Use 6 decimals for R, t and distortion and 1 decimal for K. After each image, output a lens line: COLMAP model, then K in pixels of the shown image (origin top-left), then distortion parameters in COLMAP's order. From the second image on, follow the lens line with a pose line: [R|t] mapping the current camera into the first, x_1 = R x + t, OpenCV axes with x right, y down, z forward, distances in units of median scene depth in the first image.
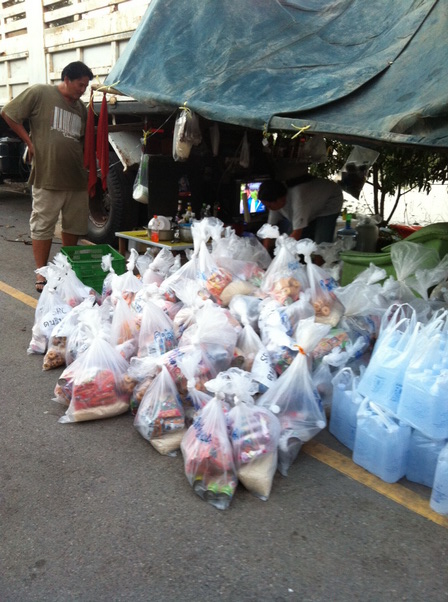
lens RADIAL K [[528.2, 0, 206.1], [0, 528.2, 310.9], [0, 0, 1]] dist [-0.014310, -0.031765]
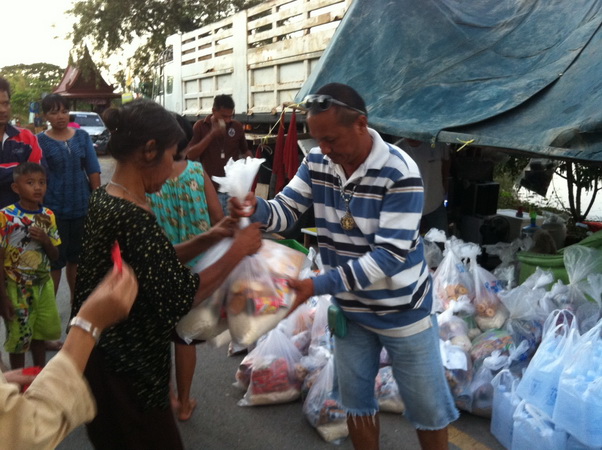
lens RADIAL K [[528.2, 0, 298.5], [0, 528.2, 226.1], [0, 0, 1]] dist [-0.014310, -0.031765]
pose [[0.981999, 0.010811, -0.188578, 0.043559], [-0.036881, 0.990119, -0.135289, -0.012754], [0.185252, 0.139809, 0.972695, -0.090821]]
